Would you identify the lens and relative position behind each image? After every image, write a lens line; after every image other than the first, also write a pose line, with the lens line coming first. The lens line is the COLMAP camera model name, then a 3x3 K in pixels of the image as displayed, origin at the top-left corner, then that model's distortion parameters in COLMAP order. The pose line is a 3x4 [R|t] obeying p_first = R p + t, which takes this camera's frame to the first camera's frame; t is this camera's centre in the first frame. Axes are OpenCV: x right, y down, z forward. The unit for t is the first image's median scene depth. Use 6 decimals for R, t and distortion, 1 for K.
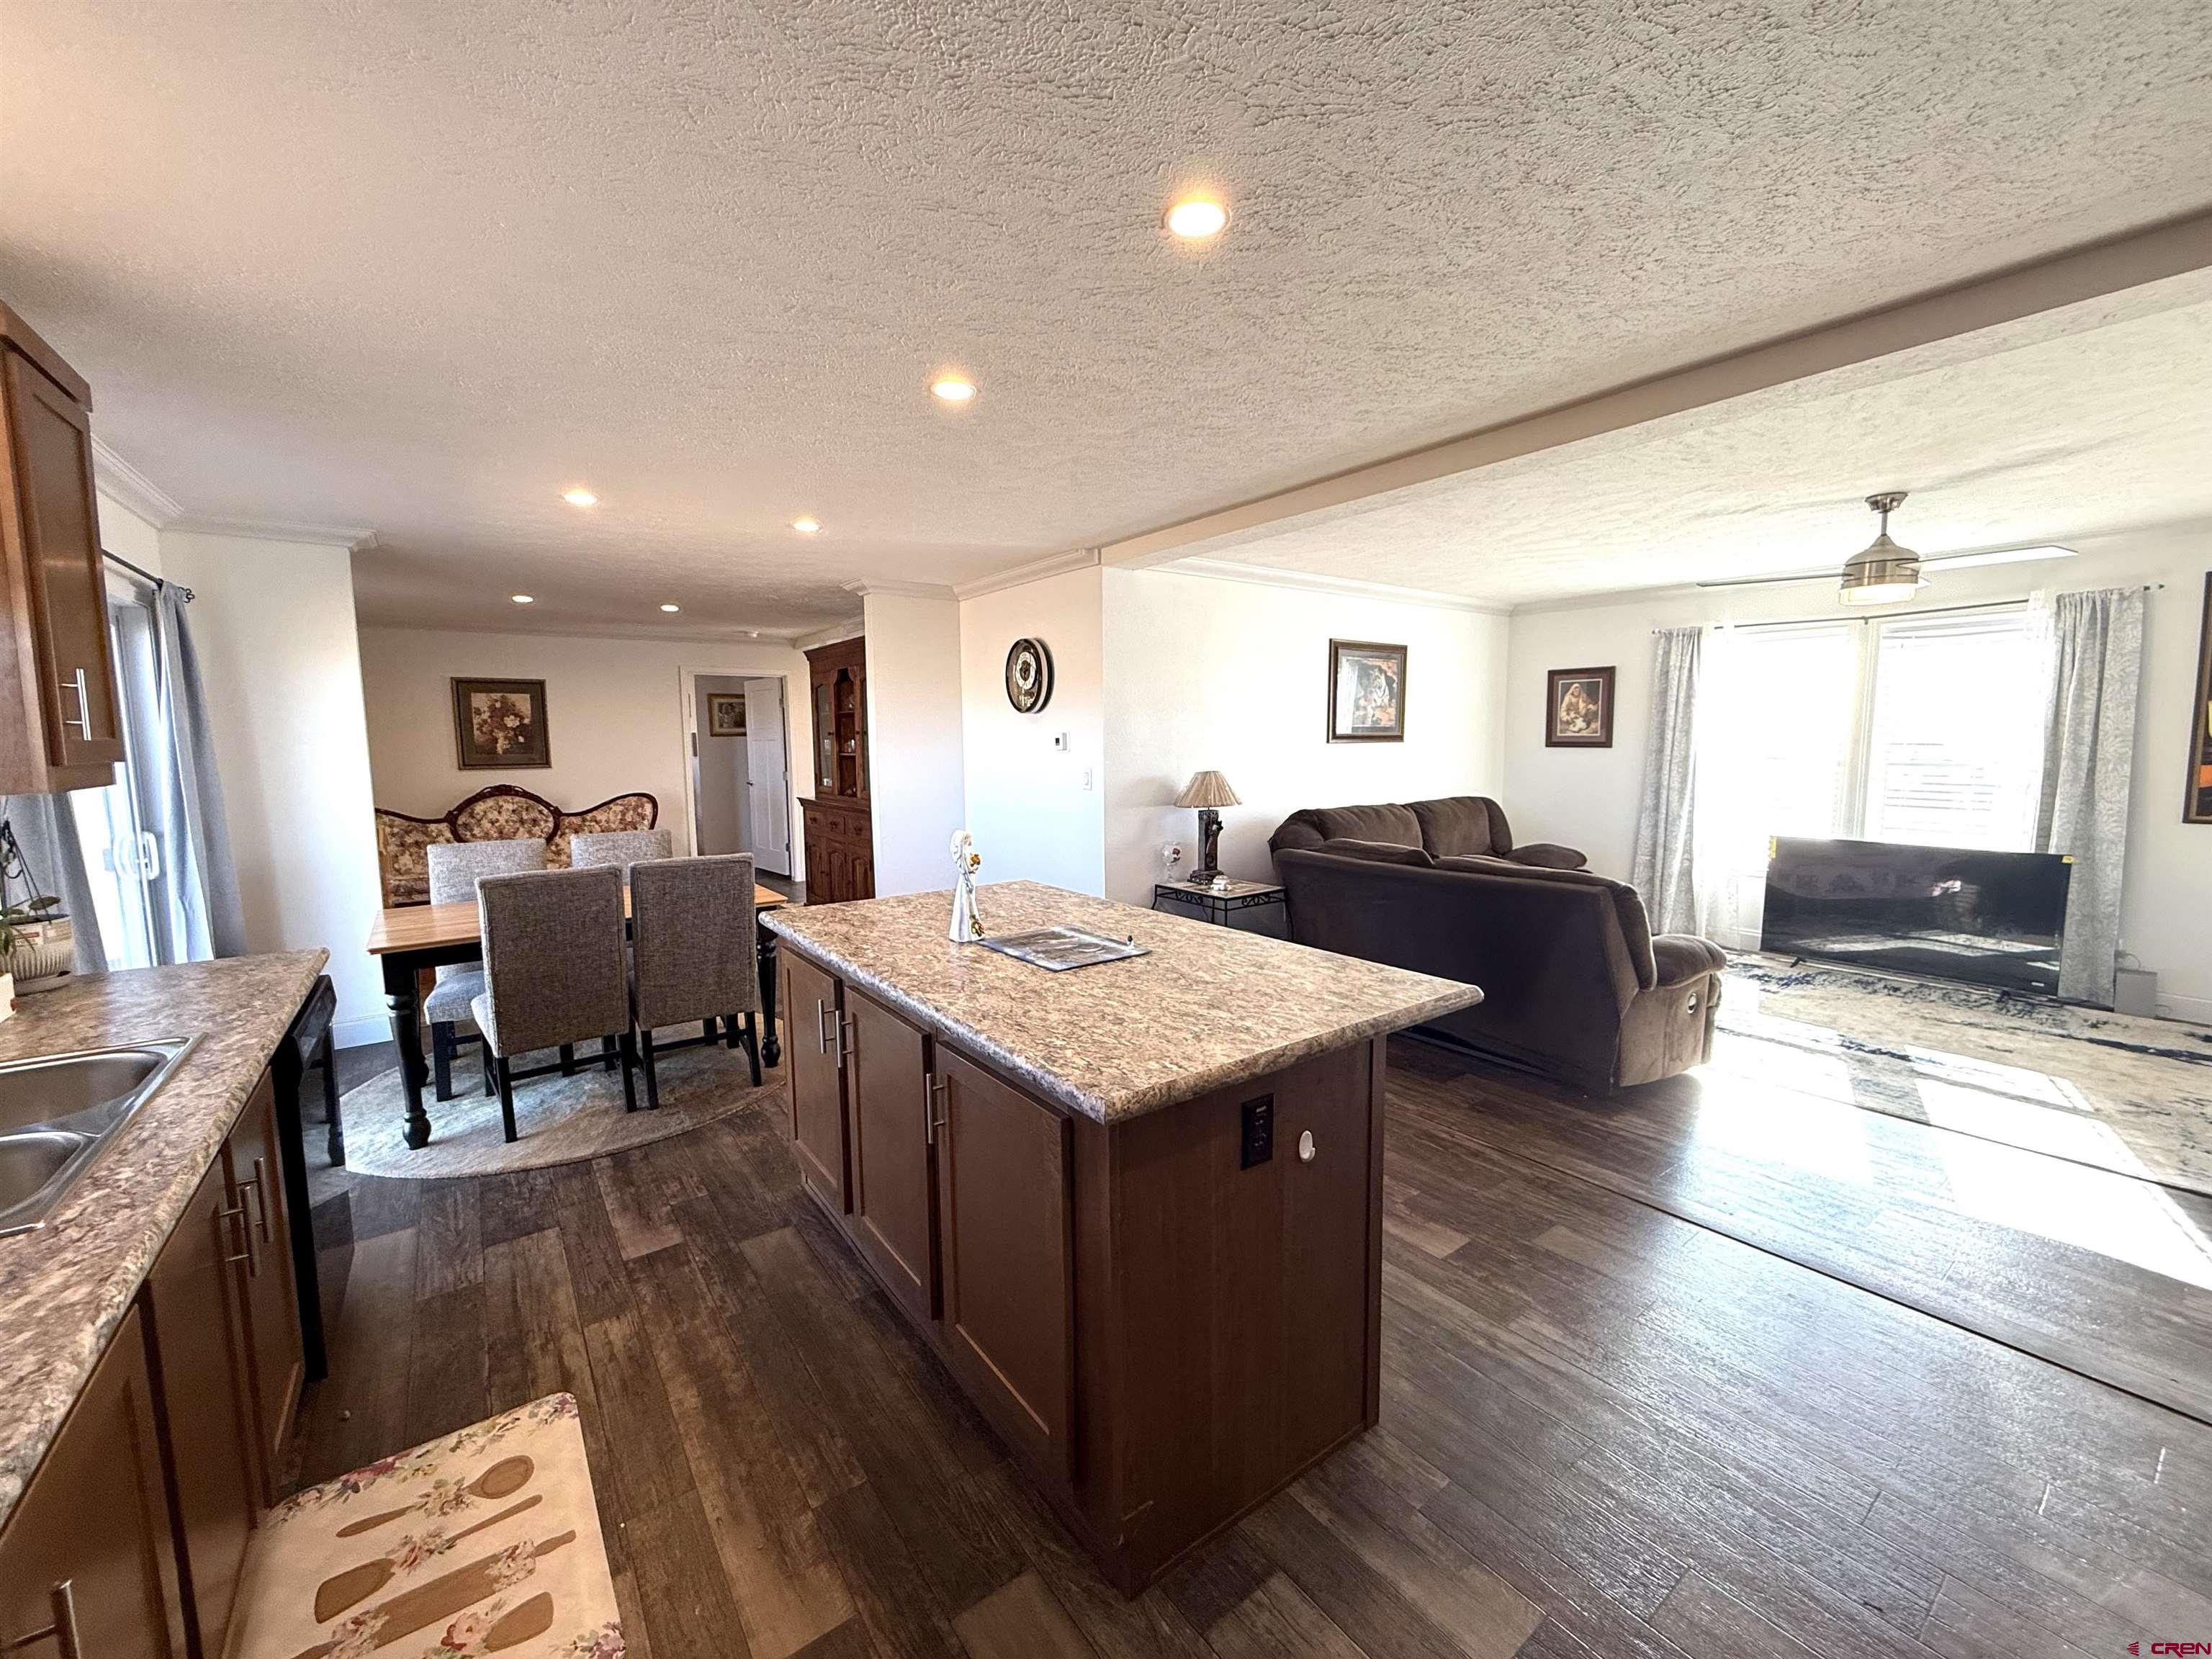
lens RADIAL K [[884.2, 0, 1095.7], [0, 884.2, 828.3], [0, 0, 1]] dist [-0.000299, 0.001668]
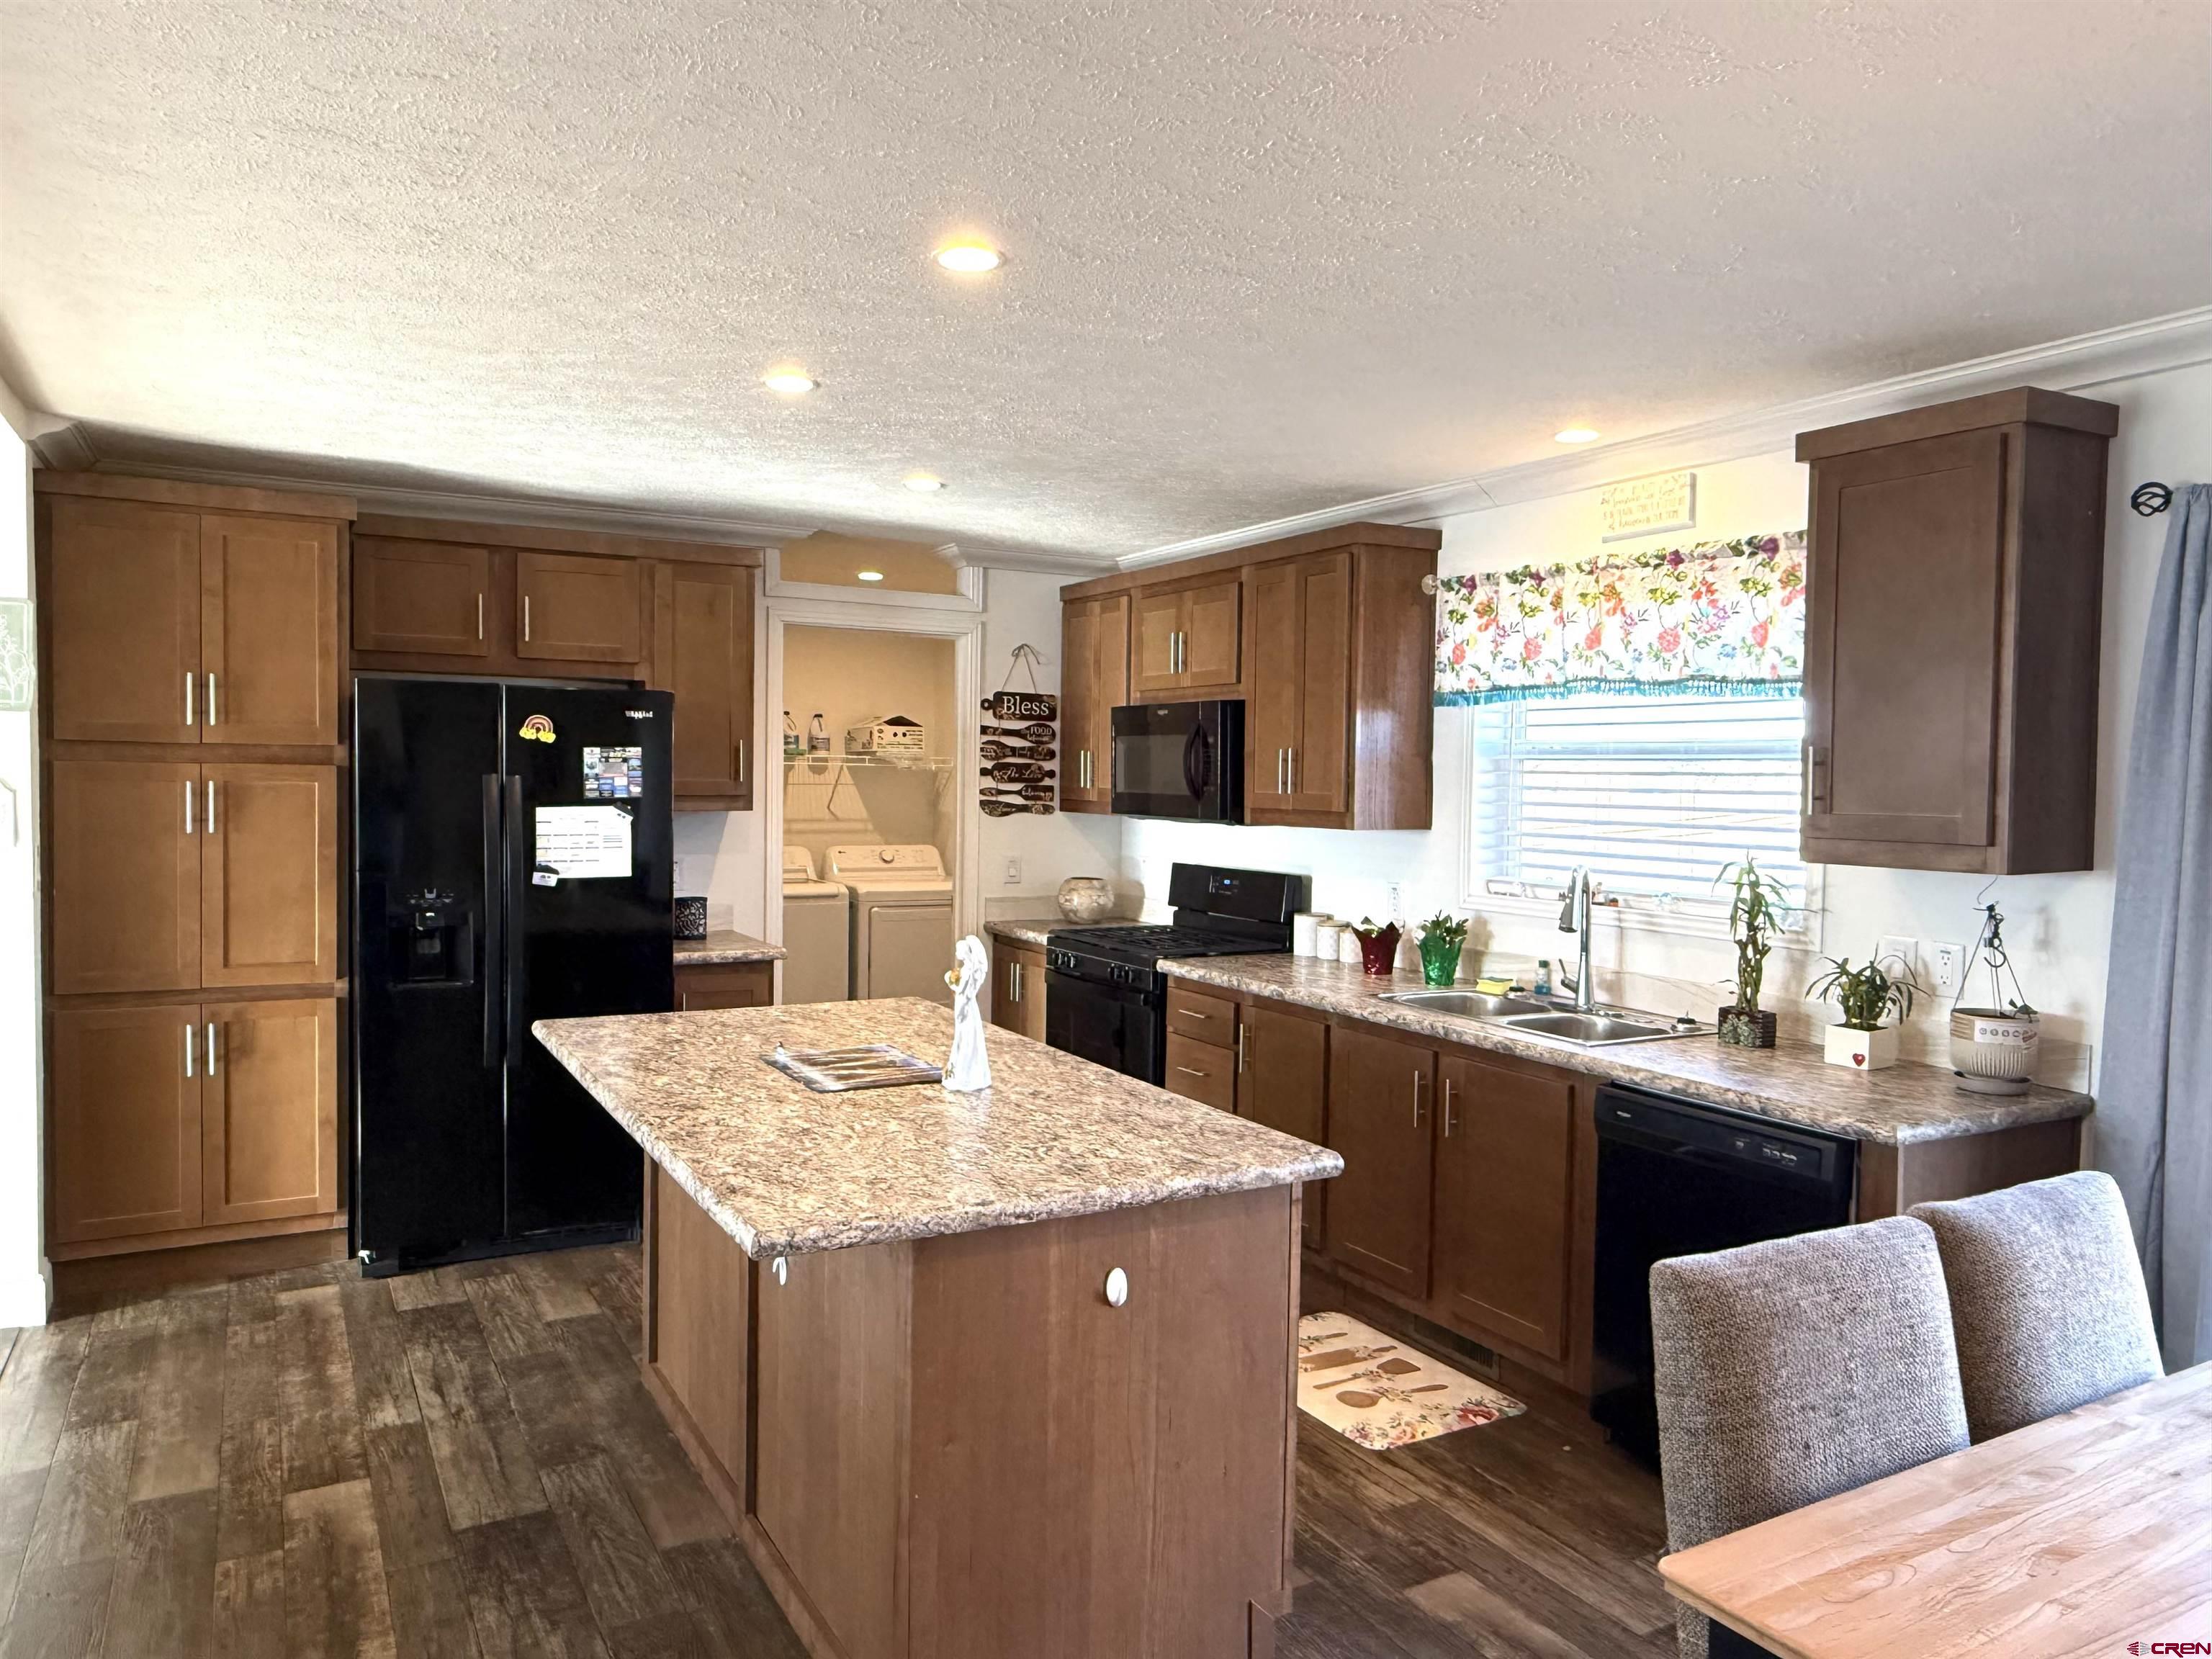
lens RADIAL K [[1520.0, 0, 1105.7], [0, 1520.0, 831.5], [0, 0, 1]] dist [-0.007718, 0.005559]
pose [[-0.993504, -0.010625, 0.113296, -0.143779], [0.005553, 0.989919, 0.141525, -0.092855], [-0.113658, 0.141235, -0.983430, 0.788464]]
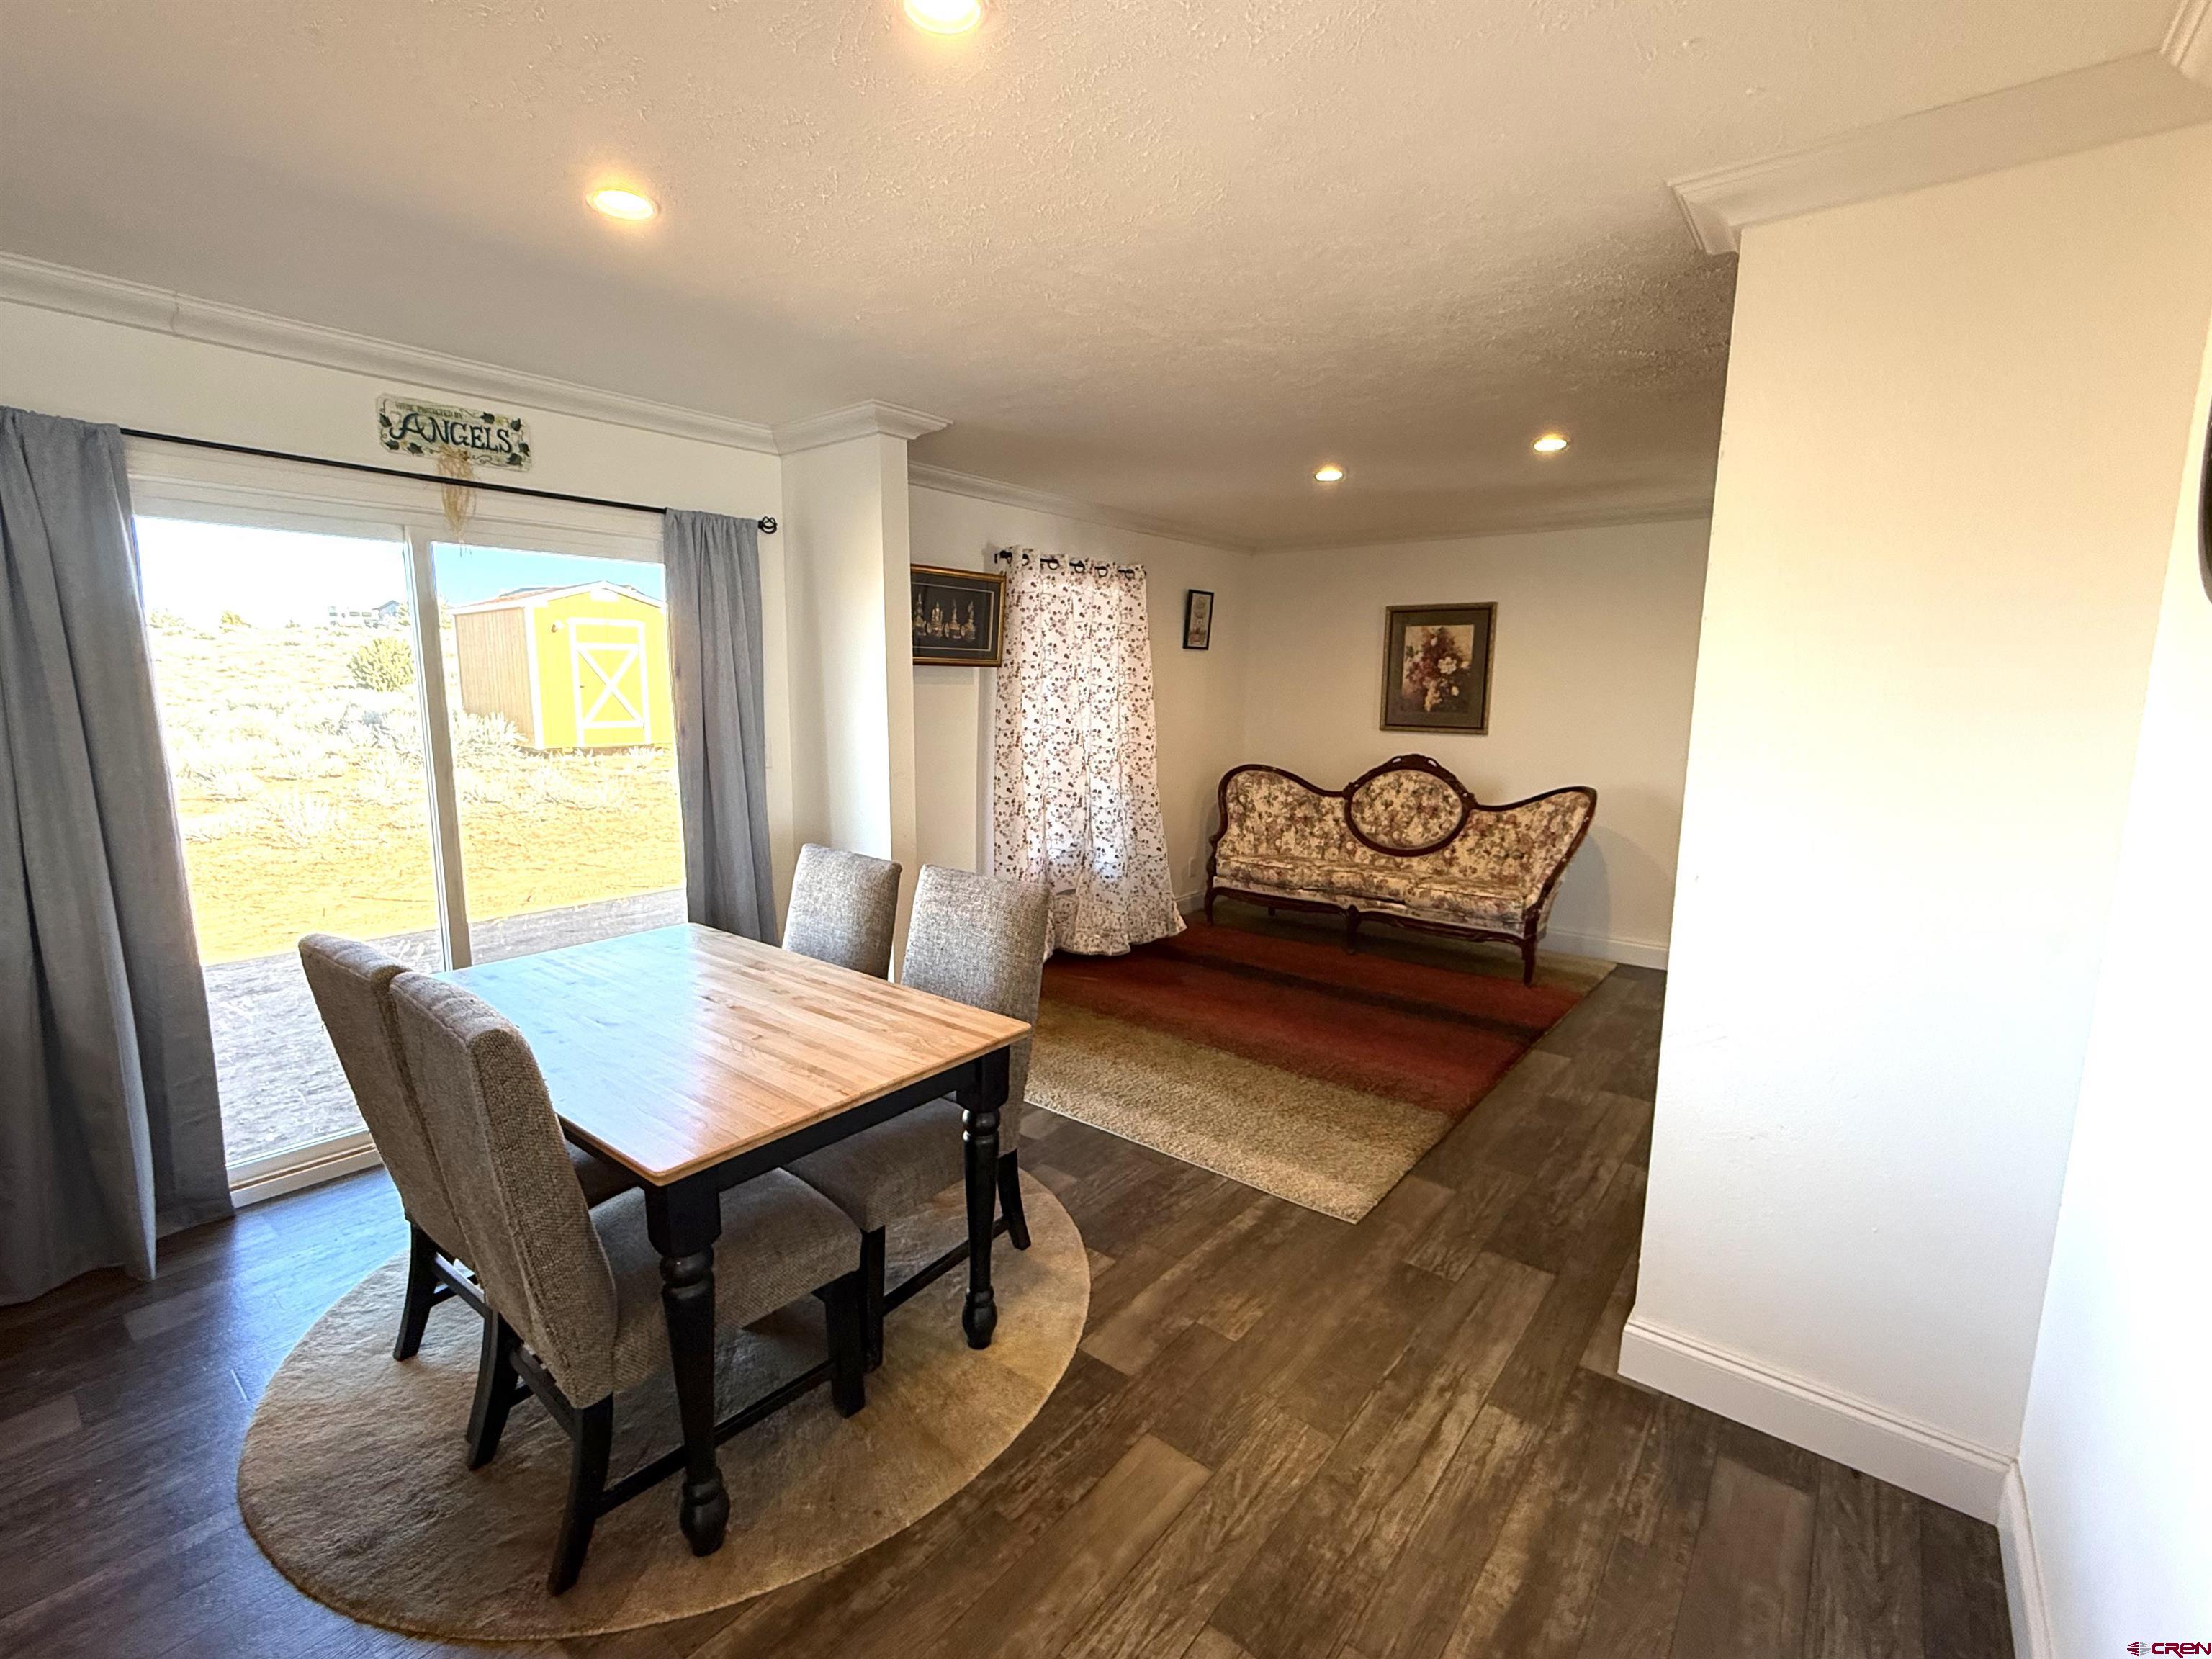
lens RADIAL K [[968.9, 0, 1097.8], [0, 968.9, 838.2], [0, 0, 1]] dist [0.000570, -0.000265]
pose [[0.259013, 0.169069, -0.950961, 0.023768], [-0.114176, 0.983017, 0.143670, -0.073441], [0.959102, 0.071364, 0.273918, 0.604193]]
